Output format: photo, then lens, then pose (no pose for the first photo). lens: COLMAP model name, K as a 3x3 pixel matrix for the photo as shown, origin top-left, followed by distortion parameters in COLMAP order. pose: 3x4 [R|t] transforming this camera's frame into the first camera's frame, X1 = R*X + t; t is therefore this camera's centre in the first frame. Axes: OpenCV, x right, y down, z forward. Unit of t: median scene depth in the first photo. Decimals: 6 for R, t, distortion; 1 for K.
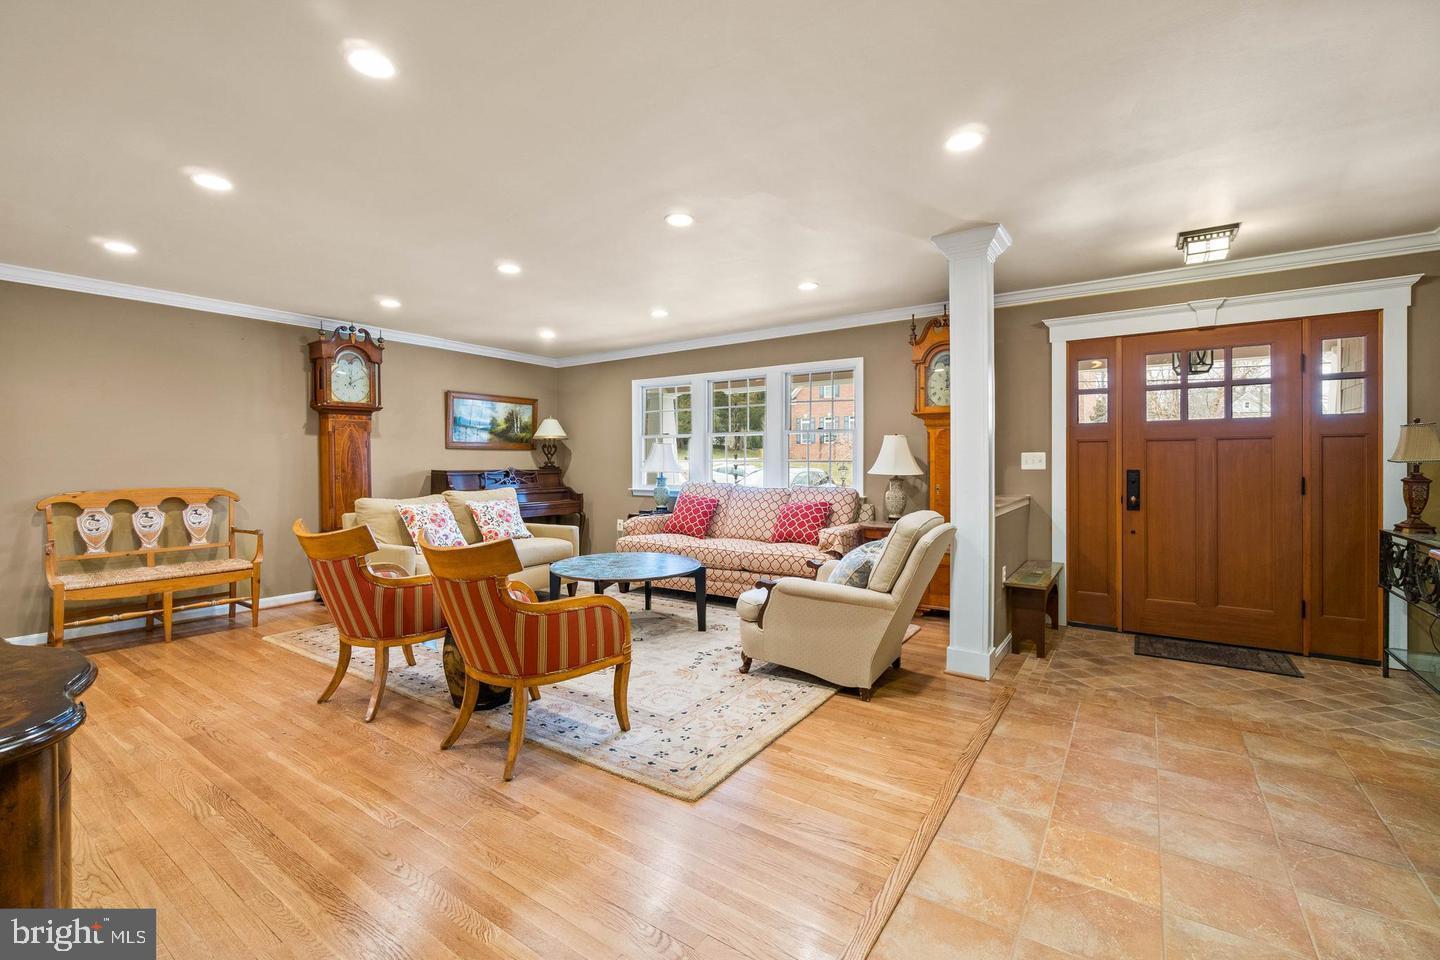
lens RADIAL K [[620.3, 0, 716.8], [0, 620.3, 455.9], [0, 0, 1]] dist [-0.002023, -0.000125]
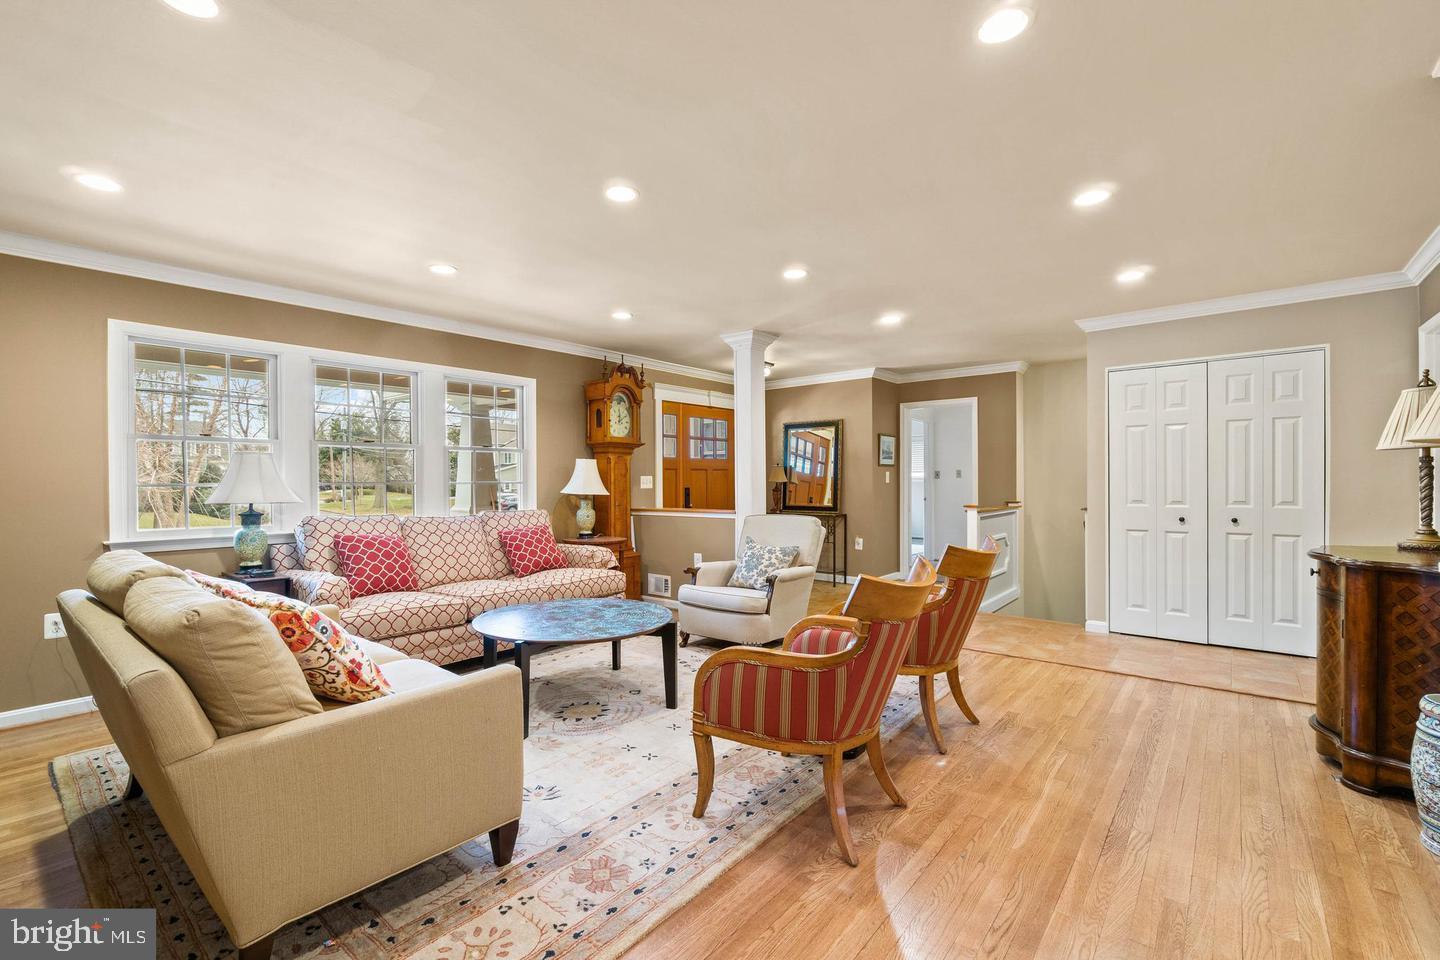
lens RADIAL K [[621.5, 0, 715.0], [0, 621.5, 473.2], [0, 0, 1]] dist [-0.002319, -0.001031]
pose [[0.089534, 0.014930, 0.995872, -0.732077], [-0.000017, 0.999888, -0.014988, 0.007927], [-0.995984, 0.001325, 0.089524, 0.618898]]
